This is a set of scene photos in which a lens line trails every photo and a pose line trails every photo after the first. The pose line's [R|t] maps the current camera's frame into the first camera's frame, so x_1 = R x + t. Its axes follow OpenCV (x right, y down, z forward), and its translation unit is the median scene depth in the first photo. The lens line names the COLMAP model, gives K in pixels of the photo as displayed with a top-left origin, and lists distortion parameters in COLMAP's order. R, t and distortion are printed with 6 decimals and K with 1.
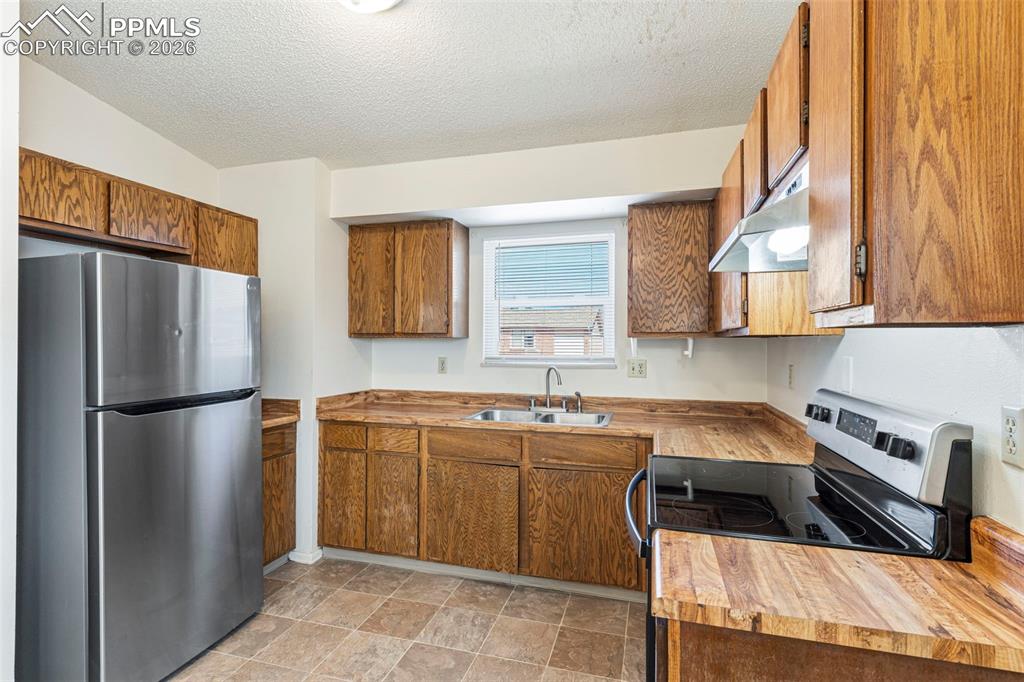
lens RADIAL K [[496.4, 0, 497.4], [0, 496.4, 356.4], [0, 0, 1]] dist [-0.003543, 0.002923]
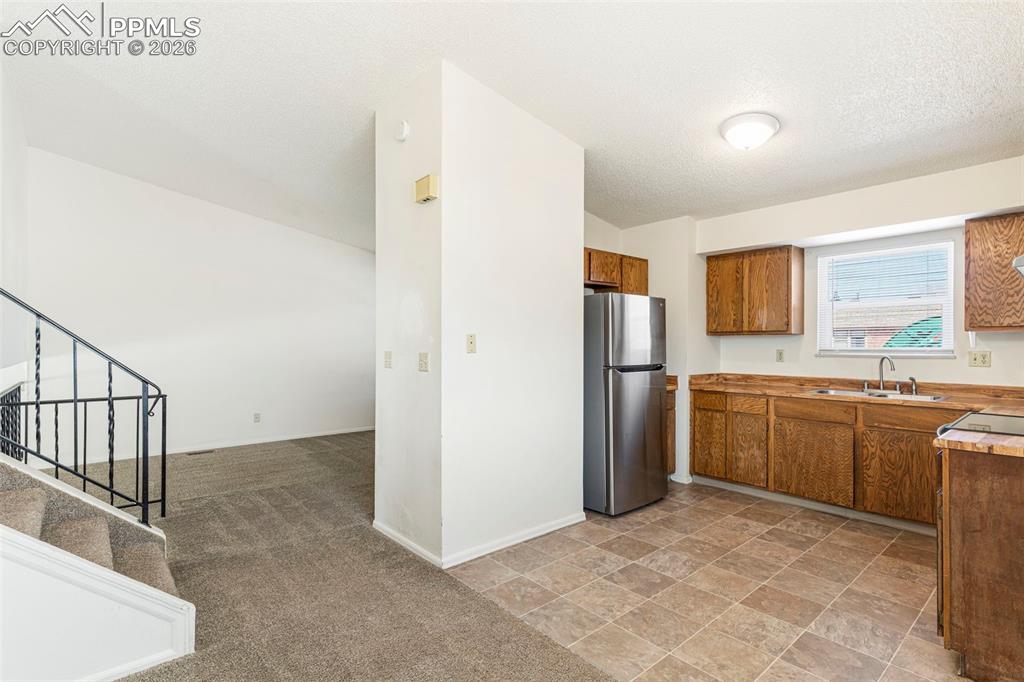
lens RADIAL K [[496.4, 0, 504.9], [0, 496.4, 345.6], [0, 0, 1]] dist [-0.003543, 0.002923]
pose [[0.850176, -0.000653, -0.526498, -0.049701], [-0.014501, 0.999591, -0.024656, 0.042675], [0.526298, 0.028597, 0.849819, -0.604078]]
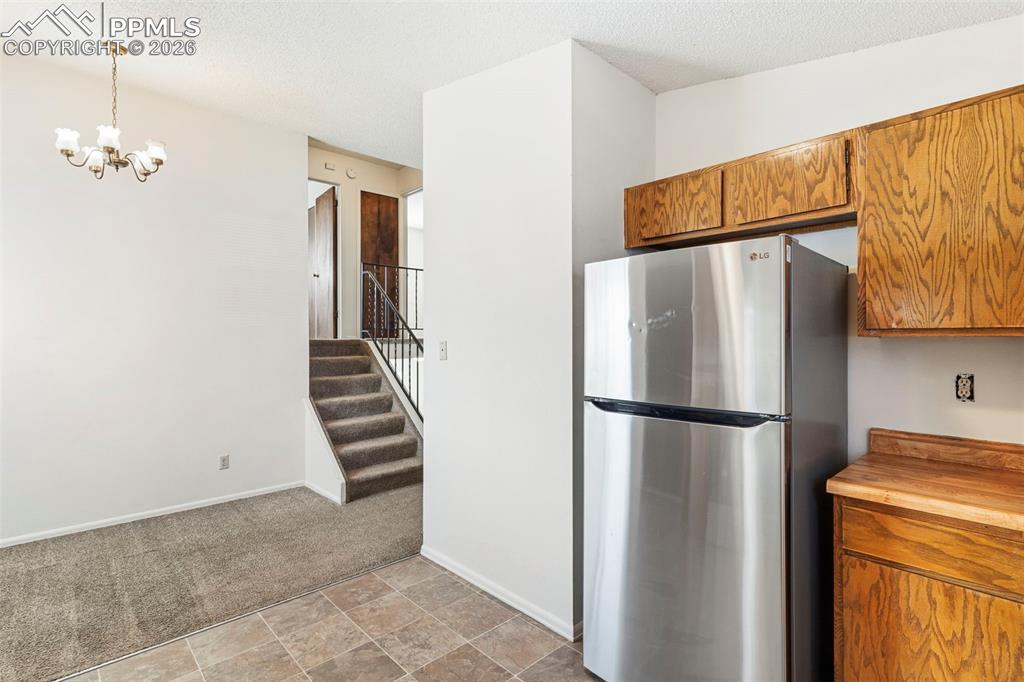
lens RADIAL K [[496.4, 0, 520.6], [0, 496.4, 336.8], [0, 0, 1]] dist [-0.003543, 0.002923]
pose [[-0.482988, -0.000773, -0.875627, 0.175223], [-0.022806, 0.999671, 0.011697, -0.030450], [0.875330, 0.025619, -0.482847, 0.868642]]
